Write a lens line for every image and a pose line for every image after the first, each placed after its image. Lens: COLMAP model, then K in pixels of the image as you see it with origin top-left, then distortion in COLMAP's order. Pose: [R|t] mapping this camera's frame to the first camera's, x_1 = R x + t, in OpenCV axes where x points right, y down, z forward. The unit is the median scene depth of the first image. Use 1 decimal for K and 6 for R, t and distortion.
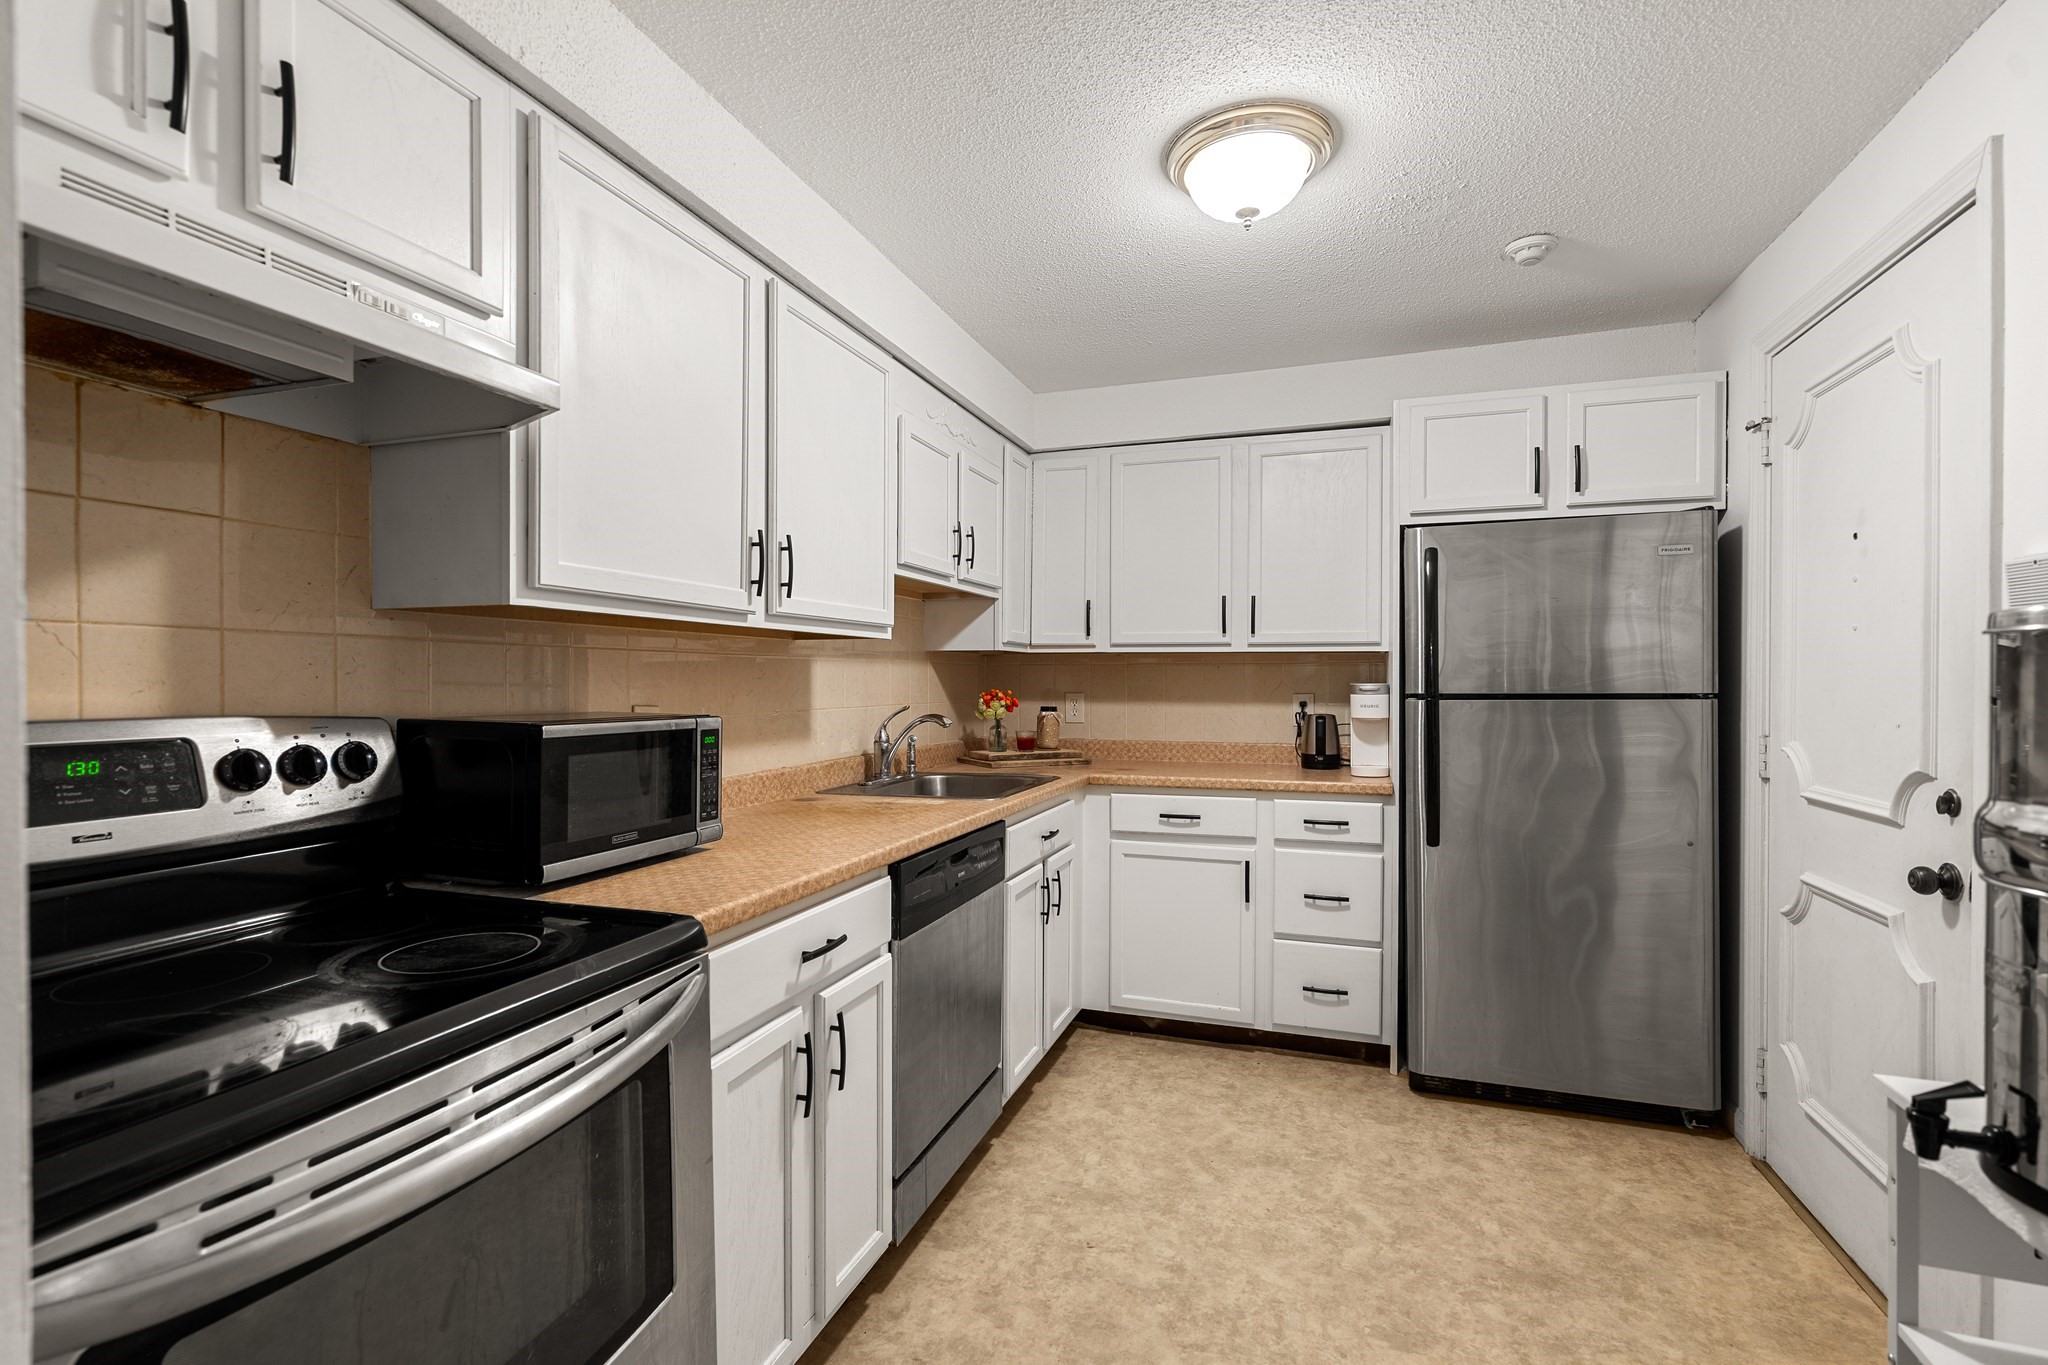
lens RADIAL K [[922.0, 0, 1016.3], [0, 922.0, 684.5], [0, 0, 1]] dist [-0.000757, 0.000304]
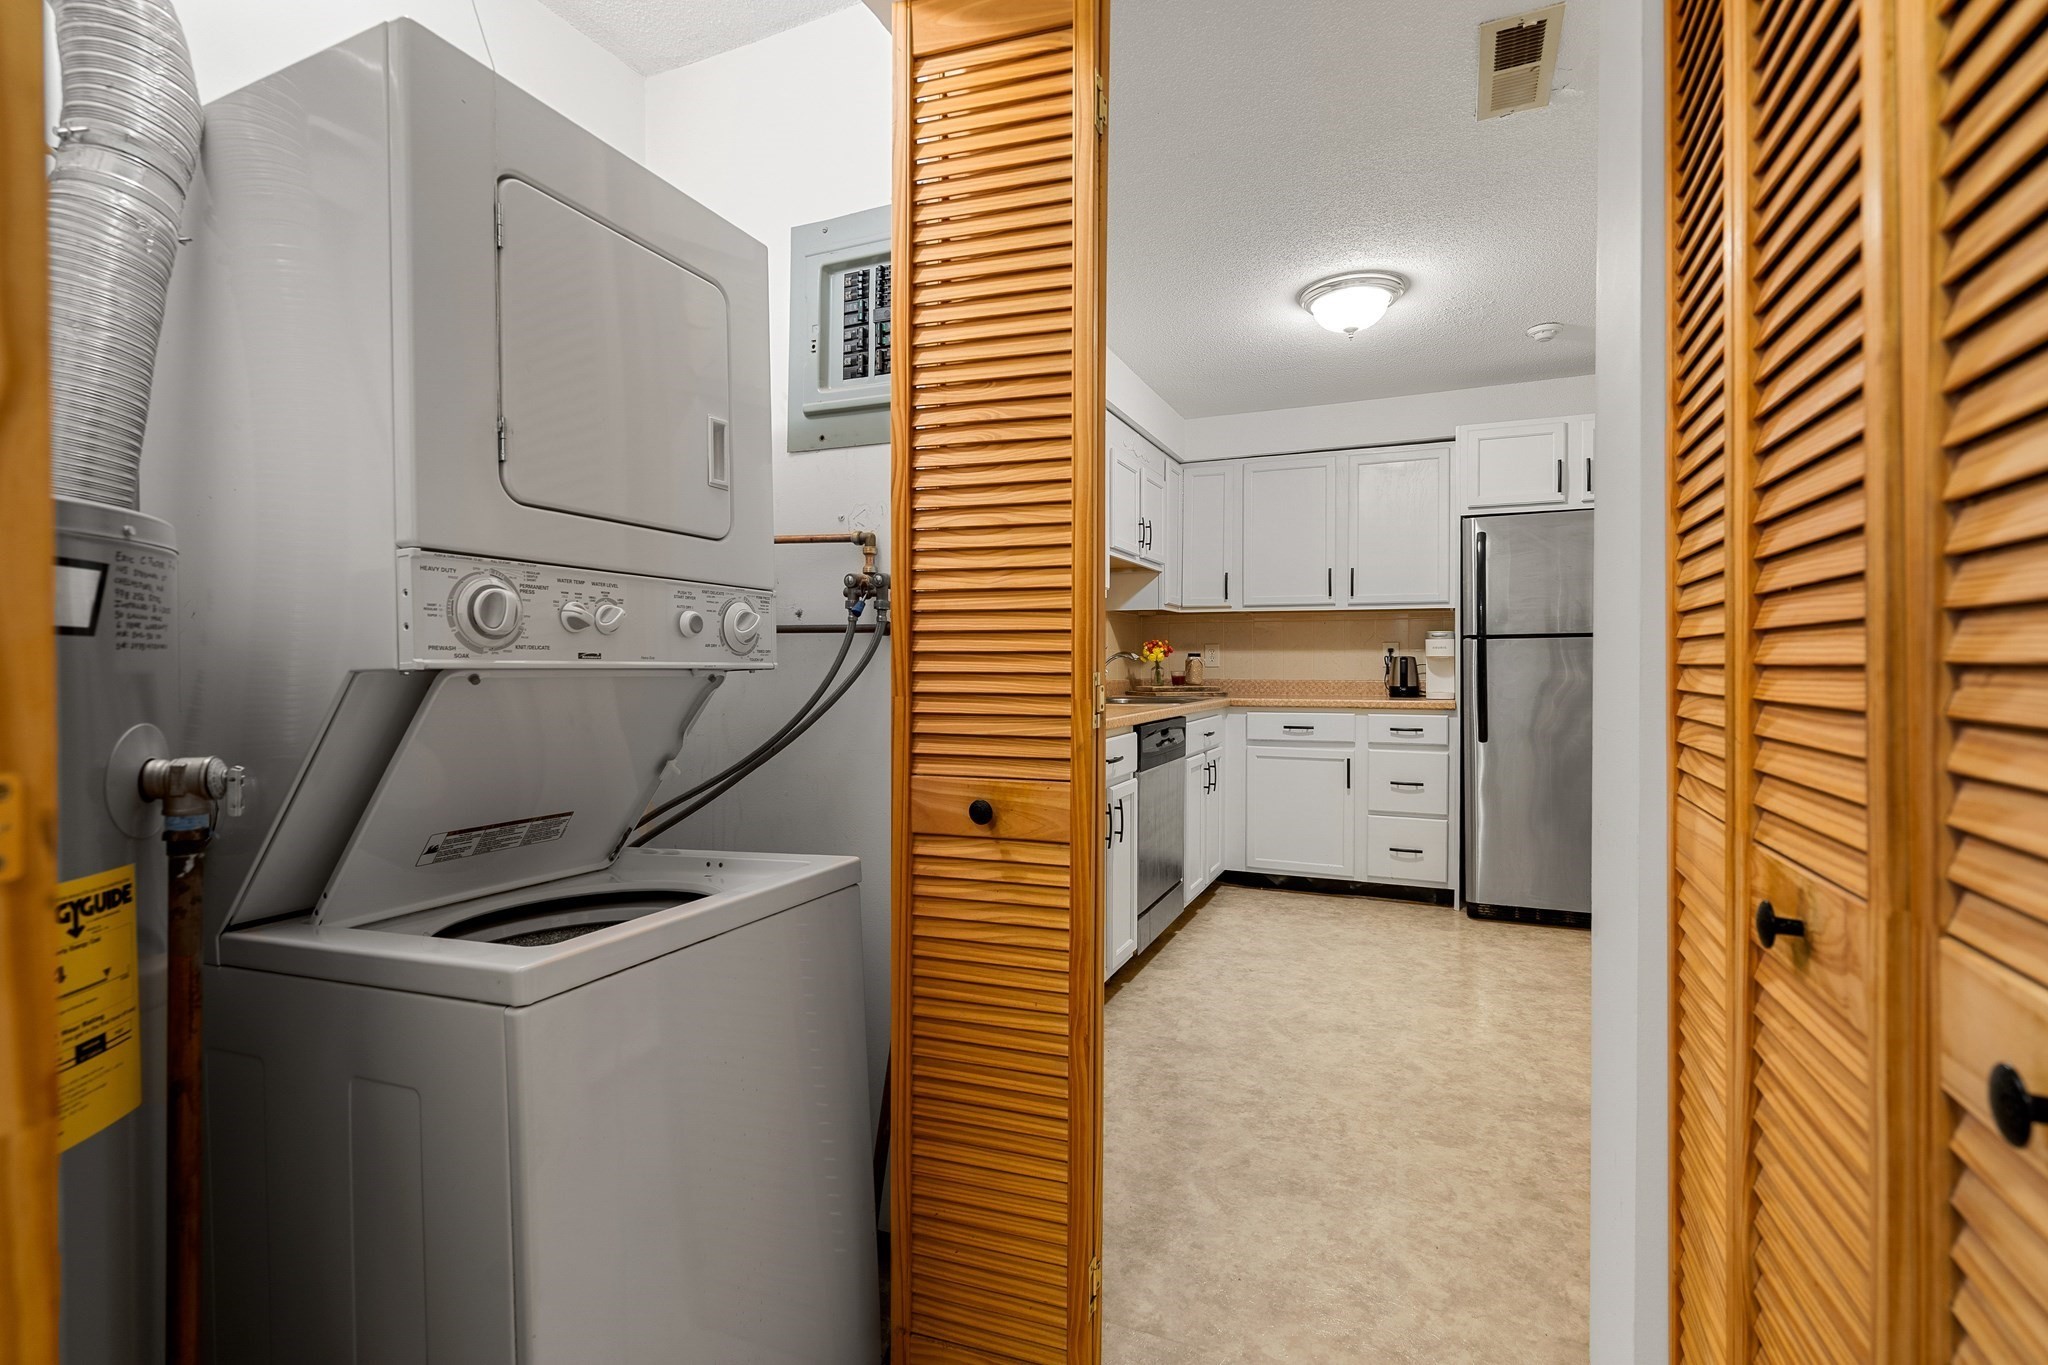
lens RADIAL K [[946.1, 0, 1022.8], [0, 946.1, 666.3], [0, 0, 1]] dist [-0.003679, 0.000184]
pose [[0.996981, -0.000948, -0.077636, -0.131304], [0.000775, 0.999997, -0.002257, 0.056553], [0.077637, 0.002190, 0.996979, -0.469808]]
